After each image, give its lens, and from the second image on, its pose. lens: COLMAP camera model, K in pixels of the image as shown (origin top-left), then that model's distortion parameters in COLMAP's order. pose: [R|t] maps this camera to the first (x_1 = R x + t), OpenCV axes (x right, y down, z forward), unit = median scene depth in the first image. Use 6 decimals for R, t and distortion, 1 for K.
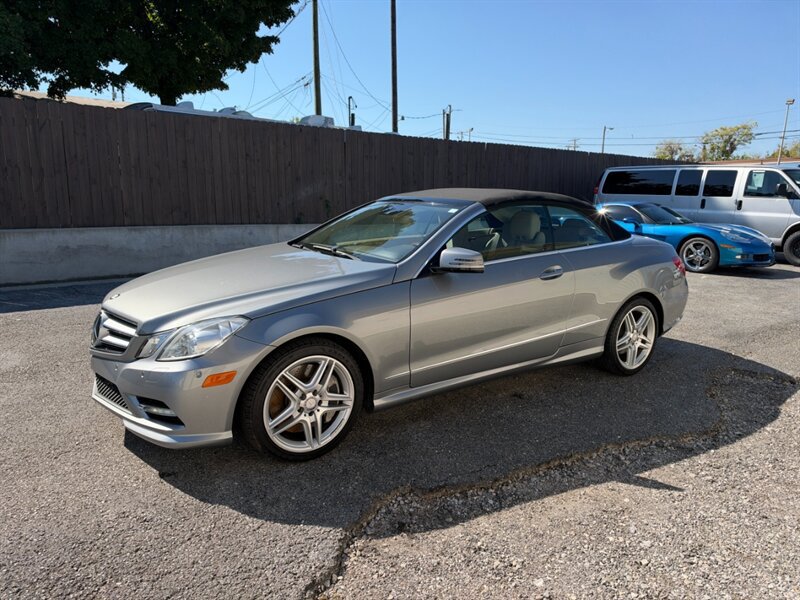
lens RADIAL K [[589.1, 0, 404.3], [0, 589.1, 297.0], [0, 0, 1]] dist [0.012346, -0.034432]
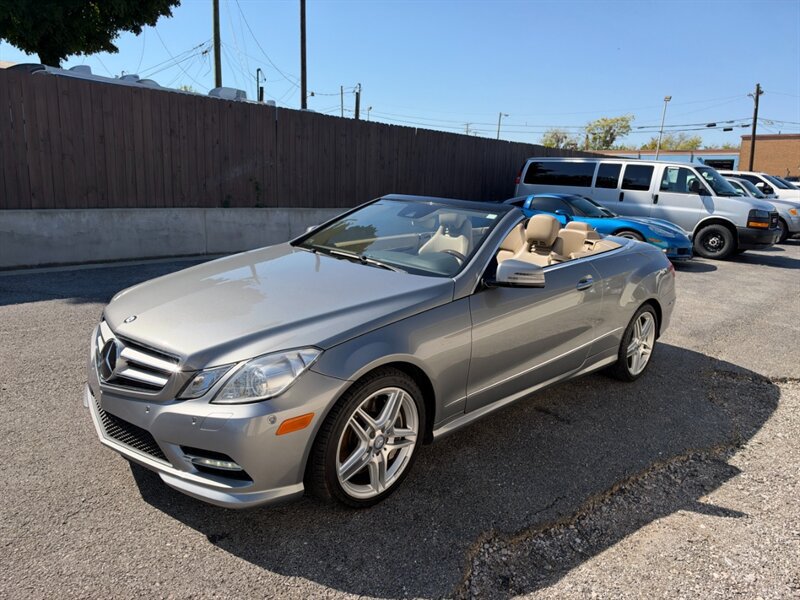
lens RADIAL K [[597.8, 0, 395.0], [0, 597.8, 282.7], [0, 0, 1]] dist [-0.007816, -0.010981]
pose [[0.984378, 0.002086, 0.176054, -0.103286], [-0.004123, 0.999929, 0.011201, -0.023343], [-0.176018, -0.011752, 0.984317, 0.044760]]
